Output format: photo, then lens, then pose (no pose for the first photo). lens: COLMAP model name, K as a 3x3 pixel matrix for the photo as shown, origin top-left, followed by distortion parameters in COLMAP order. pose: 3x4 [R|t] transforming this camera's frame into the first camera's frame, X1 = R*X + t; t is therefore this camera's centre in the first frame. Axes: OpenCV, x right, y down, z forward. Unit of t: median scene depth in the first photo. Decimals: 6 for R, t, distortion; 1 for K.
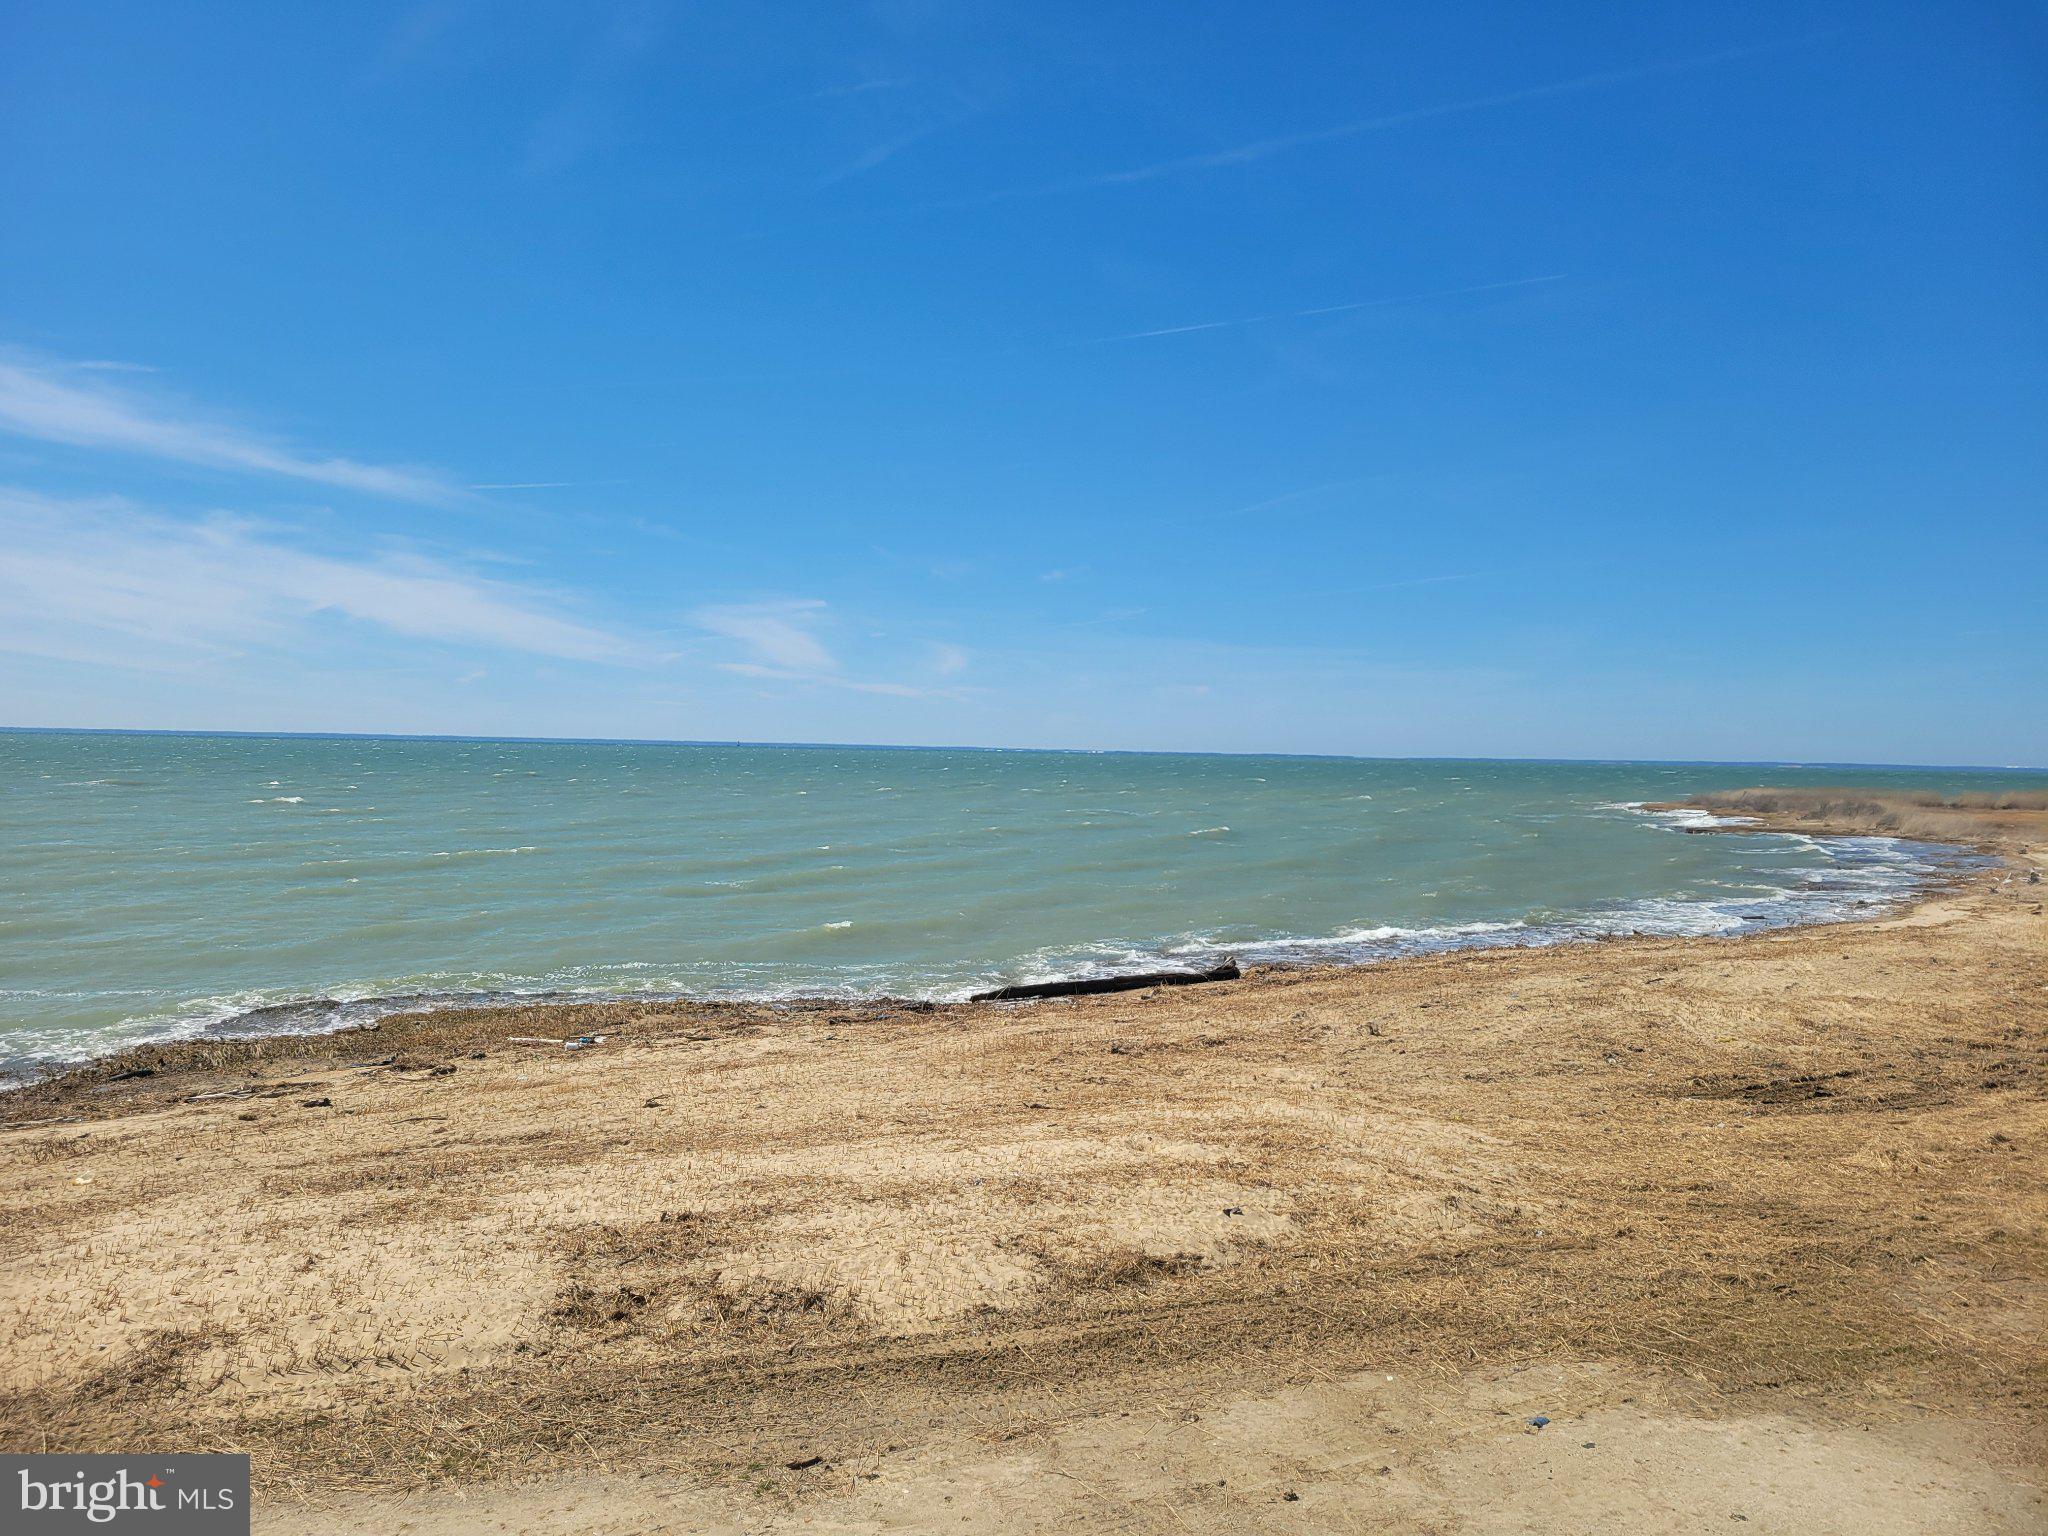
lens RADIAL K [[1553.5, 0, 1022.1], [0, 1553.5, 760.4], [0, 0, 1]] dist [0.002375, 0.000790]
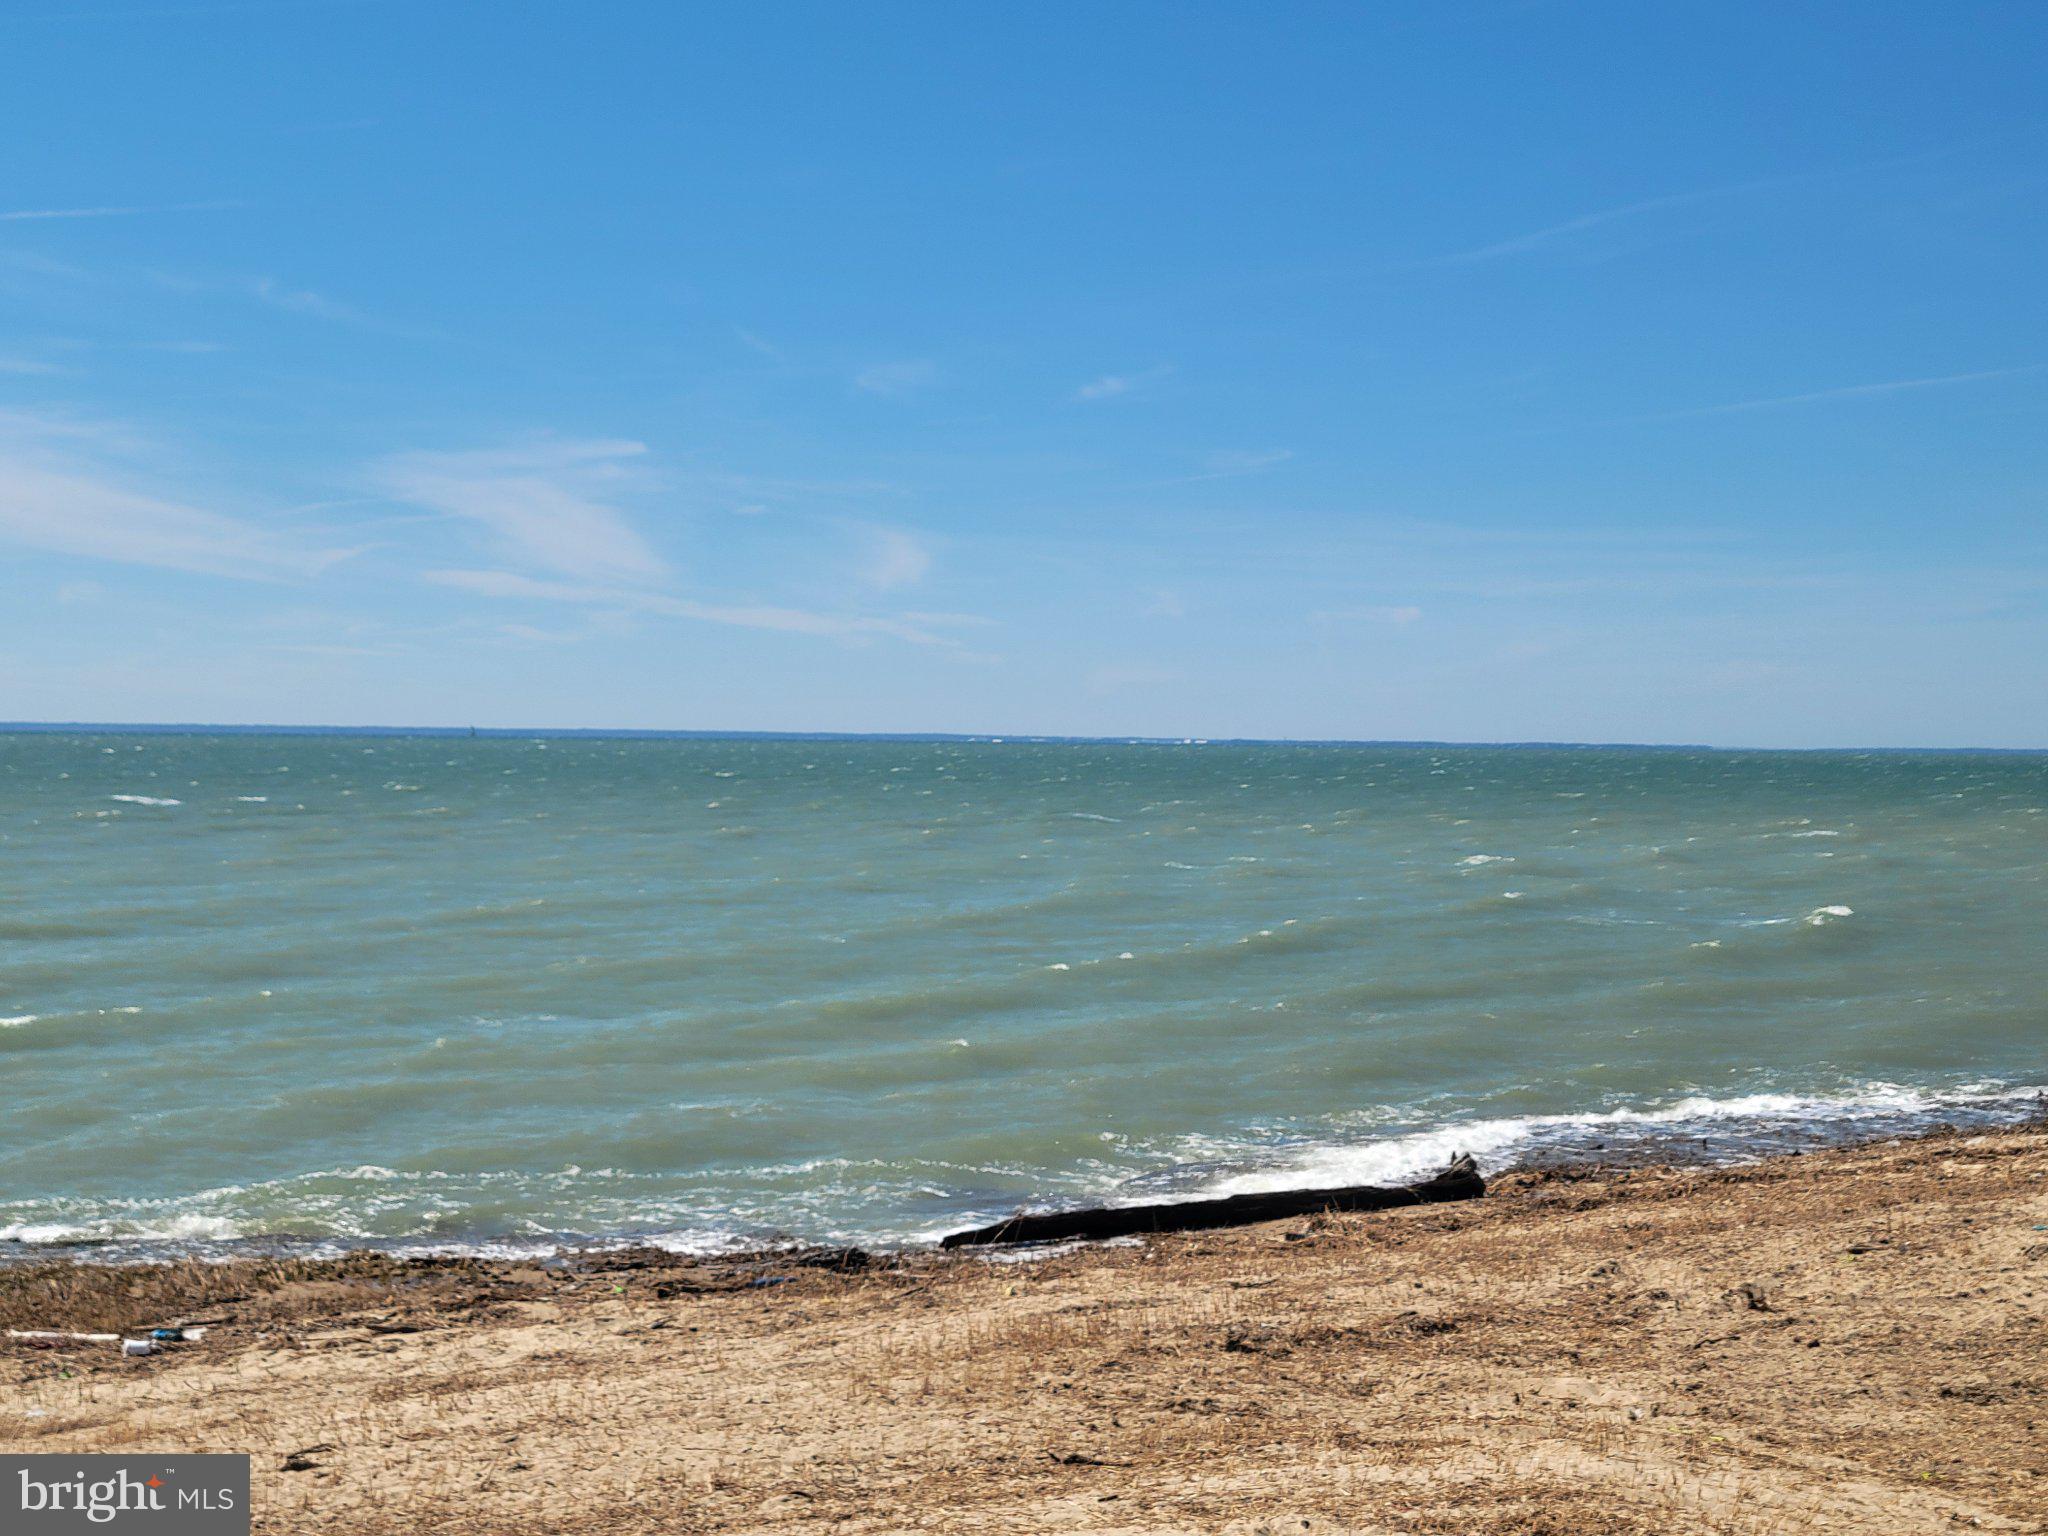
lens RADIAL K [[1666.8, 0, 1029.1], [0, 1666.8, 778.7], [0, 0, 1]] dist [-0.000262, -0.001616]
pose [[0.999574, -0.006610, -0.028432, 0.010758], [0.007843, 0.999024, 0.043468, -0.017724], [0.028117, -0.043672, 0.998650, 0.474422]]
